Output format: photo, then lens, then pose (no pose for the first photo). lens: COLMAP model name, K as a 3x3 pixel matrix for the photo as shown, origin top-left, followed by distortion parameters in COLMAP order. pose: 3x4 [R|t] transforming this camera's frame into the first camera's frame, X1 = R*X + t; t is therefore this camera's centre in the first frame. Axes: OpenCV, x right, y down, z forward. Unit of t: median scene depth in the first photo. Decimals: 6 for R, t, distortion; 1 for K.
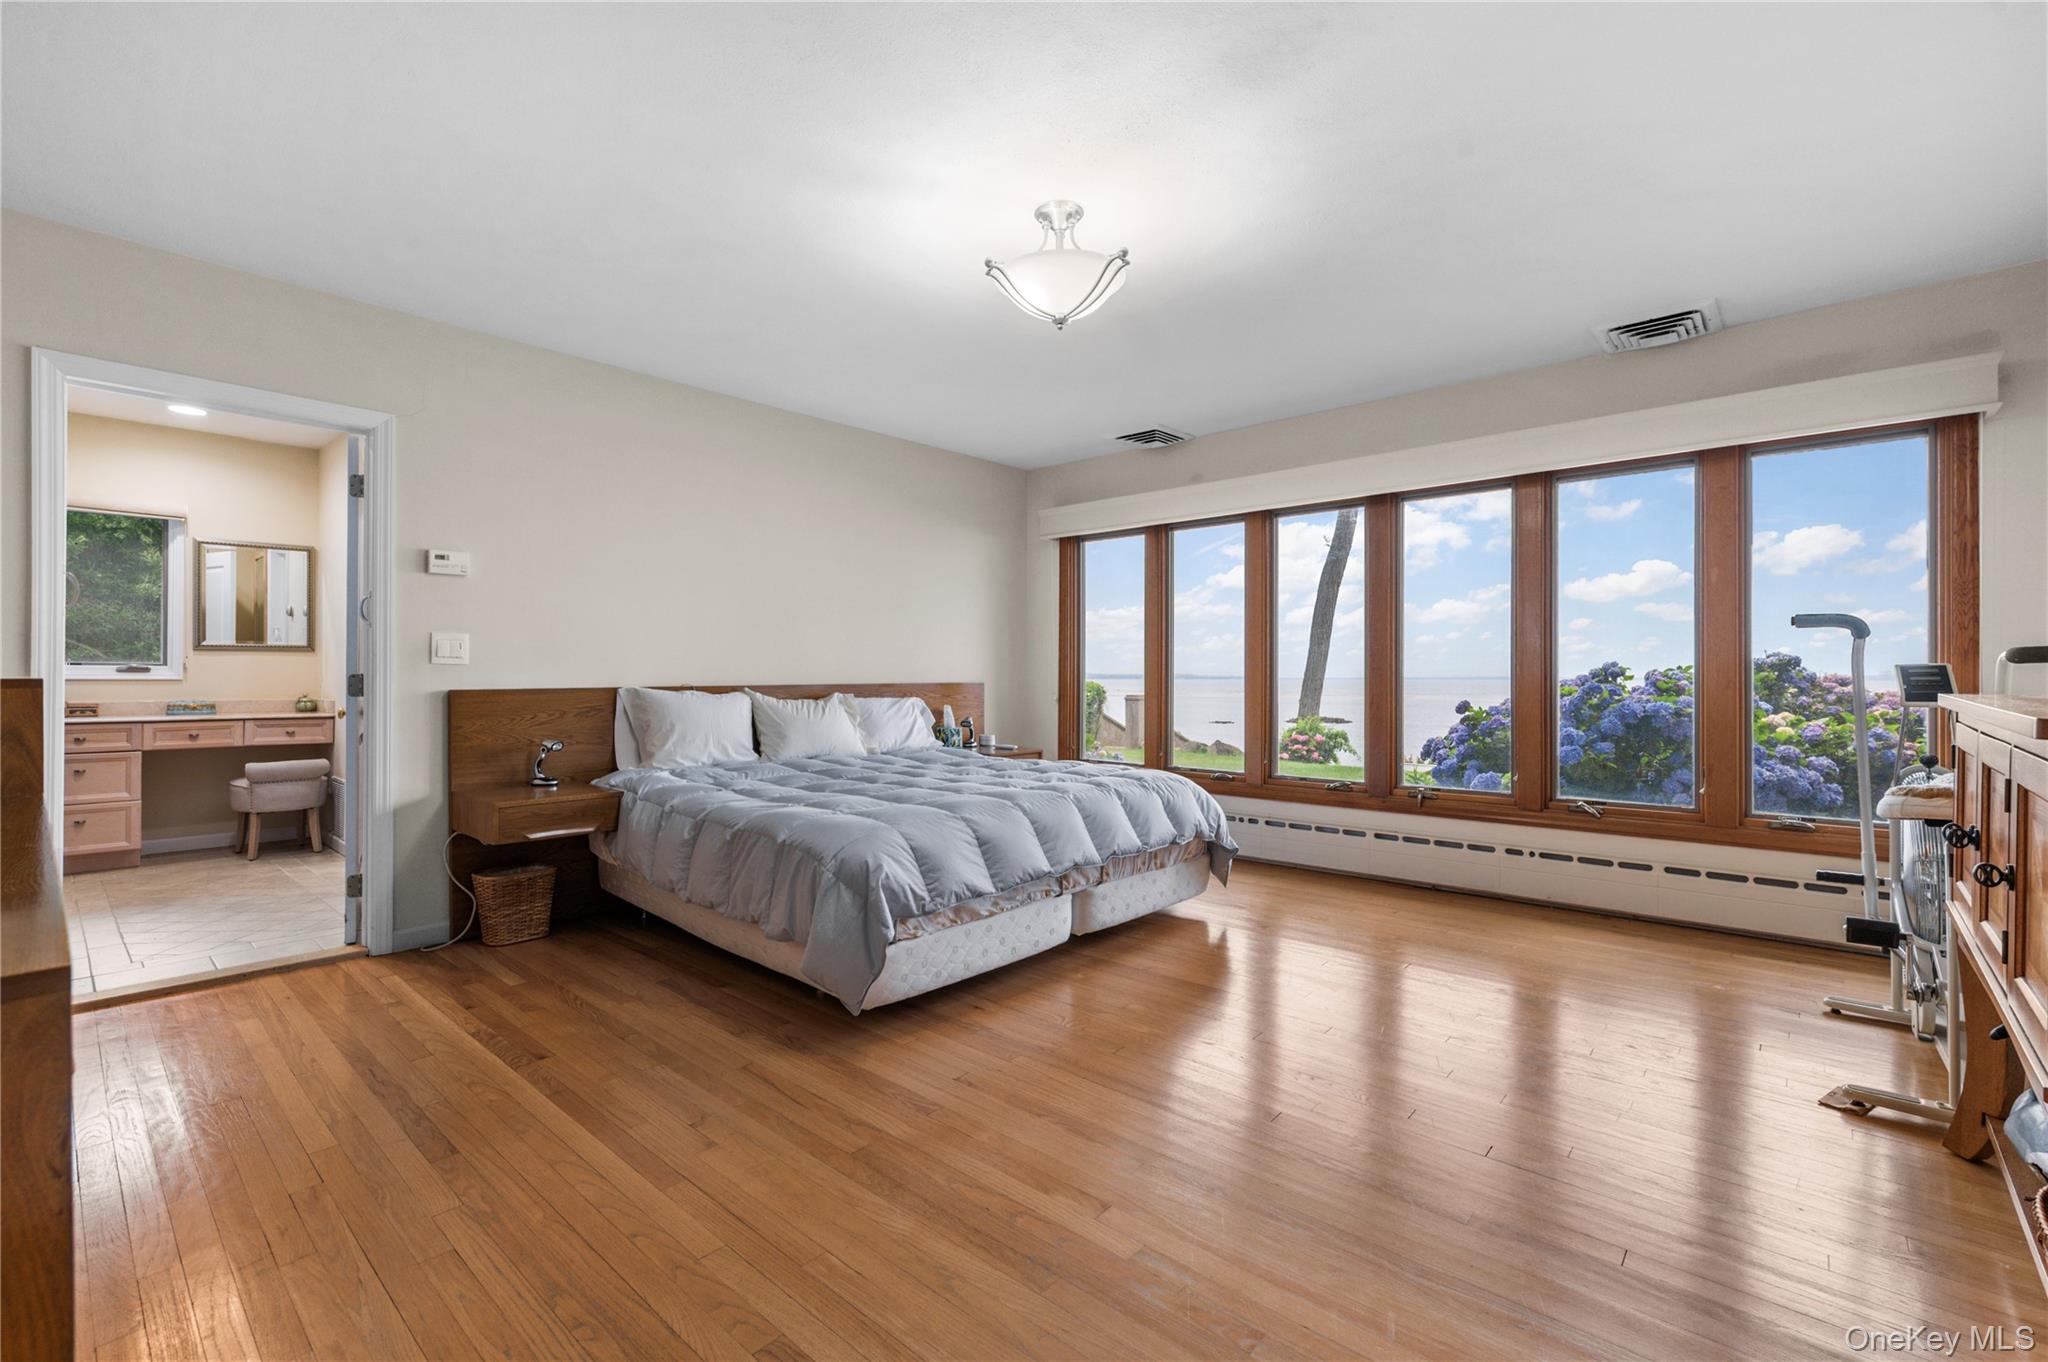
lens RADIAL K [[881.8, 0, 1021.5], [0, 881.8, 664.0], [0, 0, 1]] dist [0.005682, 0.000099]
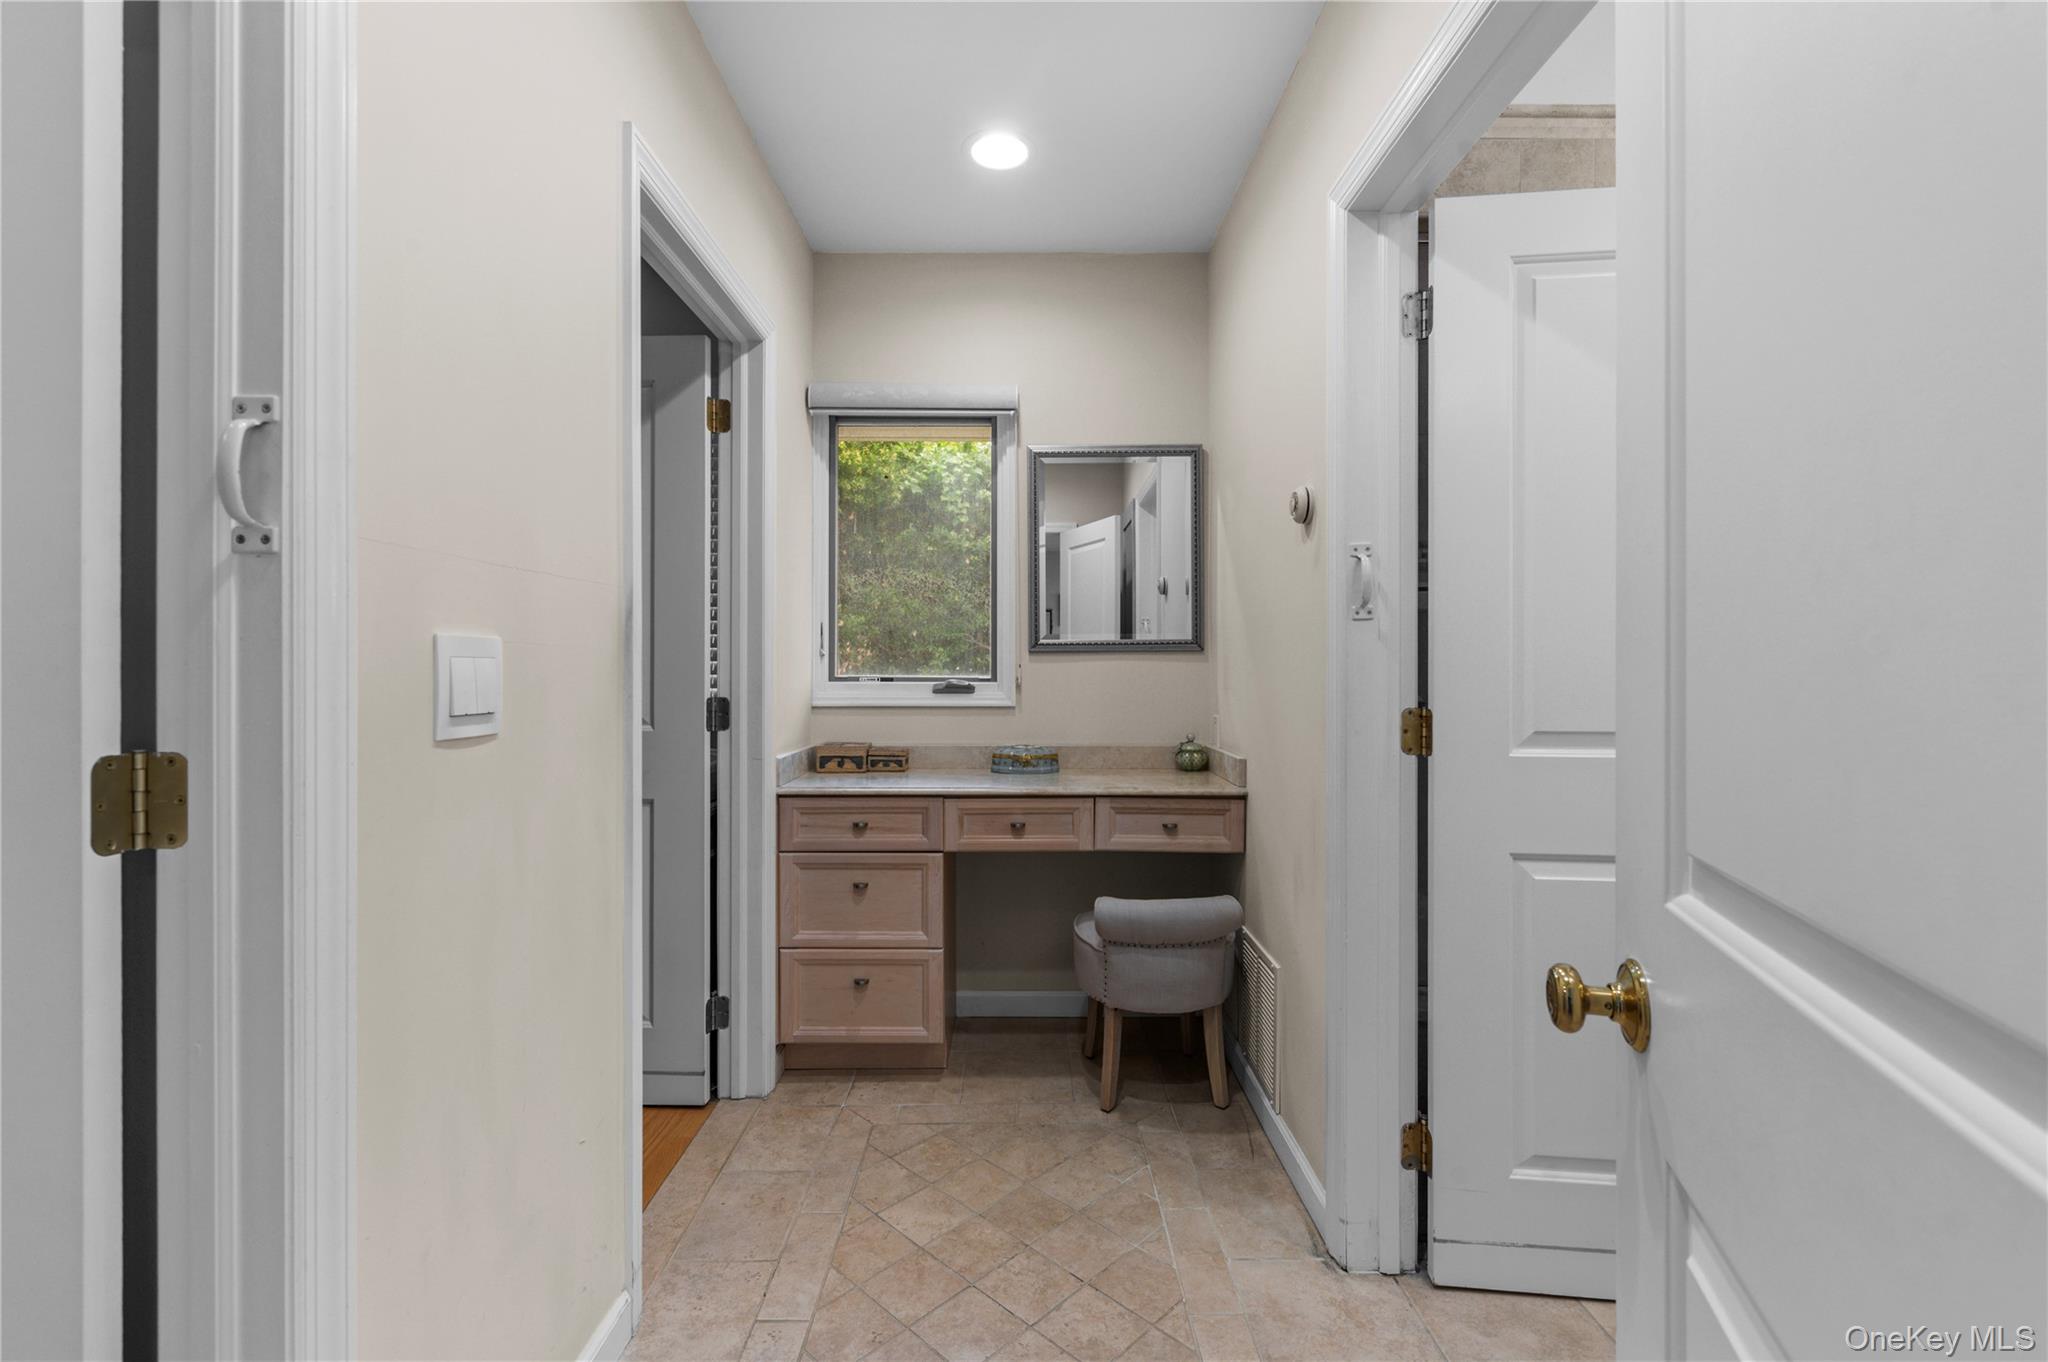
lens RADIAL K [[881.8, 0, 1023.1], [0, 881.8, 675.9], [0, 0, 1]] dist [0.005682, 0.000099]
pose [[0.661361, -0.003150, -0.750061, -0.551044], [0.008733, 0.999956, 0.003501, -0.003406], [0.750017, -0.008866, 0.661359, 0.662818]]
